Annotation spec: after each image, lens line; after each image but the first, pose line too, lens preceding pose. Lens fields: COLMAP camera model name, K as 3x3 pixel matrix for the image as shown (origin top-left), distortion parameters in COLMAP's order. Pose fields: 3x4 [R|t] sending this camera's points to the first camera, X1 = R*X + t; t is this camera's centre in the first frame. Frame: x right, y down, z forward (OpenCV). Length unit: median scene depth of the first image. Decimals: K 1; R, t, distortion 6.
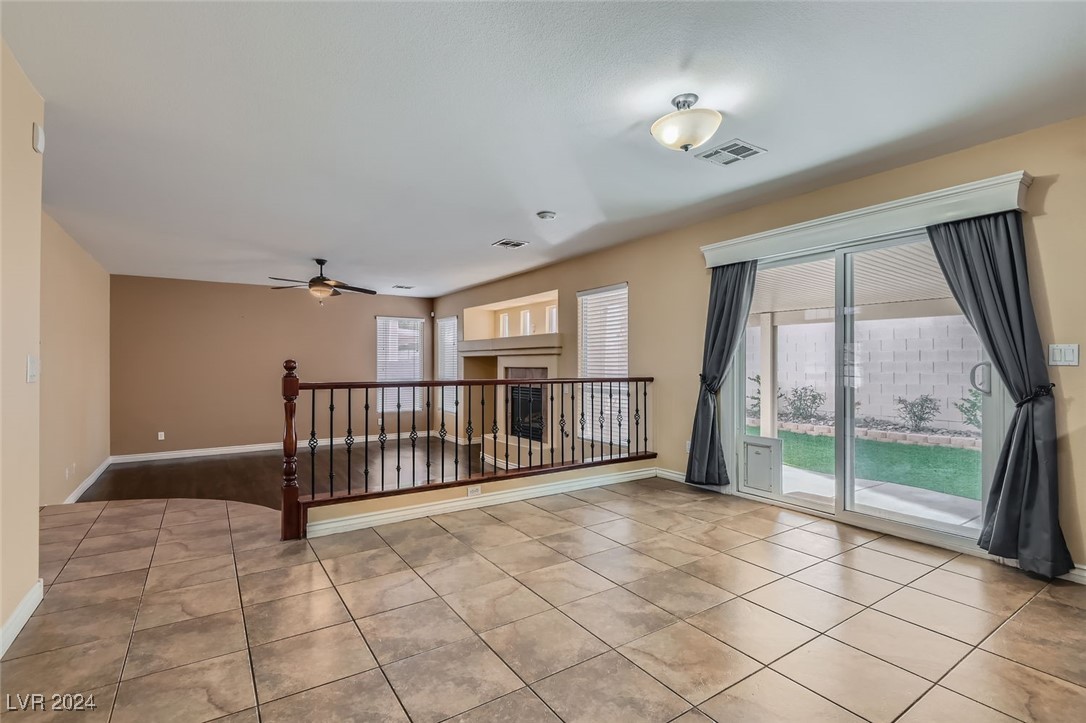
lens RADIAL K [[513.8, 0, 549.5], [0, 513.8, 363.6], [0, 0, 1]] dist [0.023414, -0.000116]
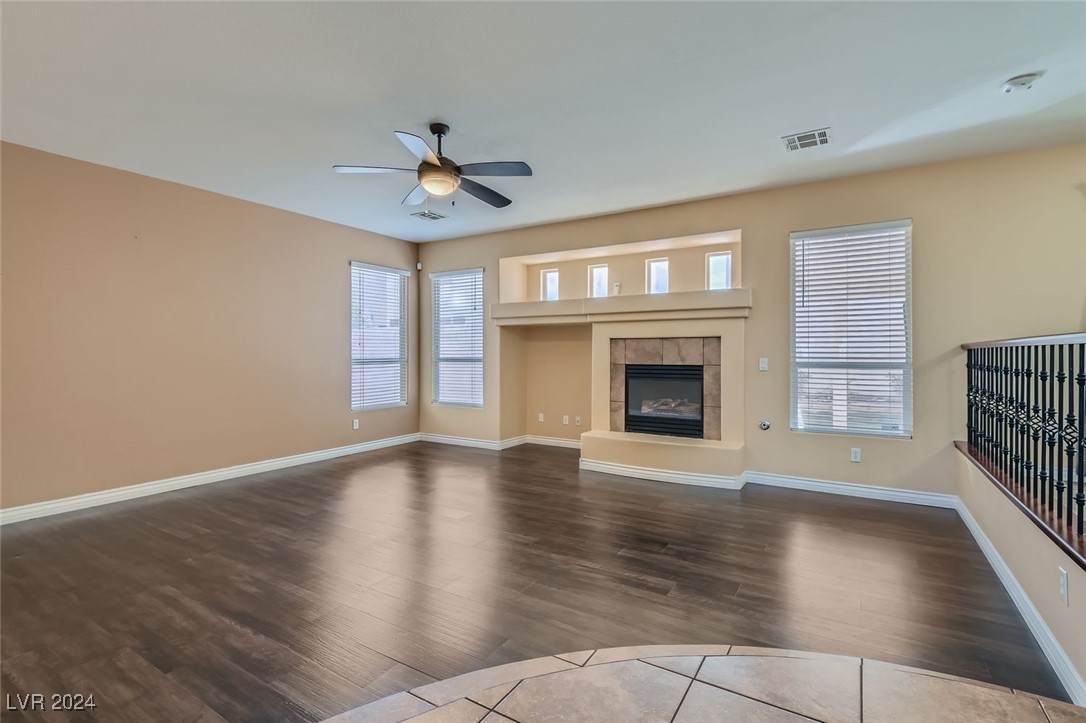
lens RADIAL K [[513.8, 0, 555.5], [0, 513.8, 357.8], [0, 0, 1]] dist [0.023414, -0.000116]
pose [[0.899818, 0.004922, 0.436238, -0.519484], [-0.005188, 0.999986, -0.000582, 0.038999], [-0.436235, -0.001740, 0.899831, 0.421022]]
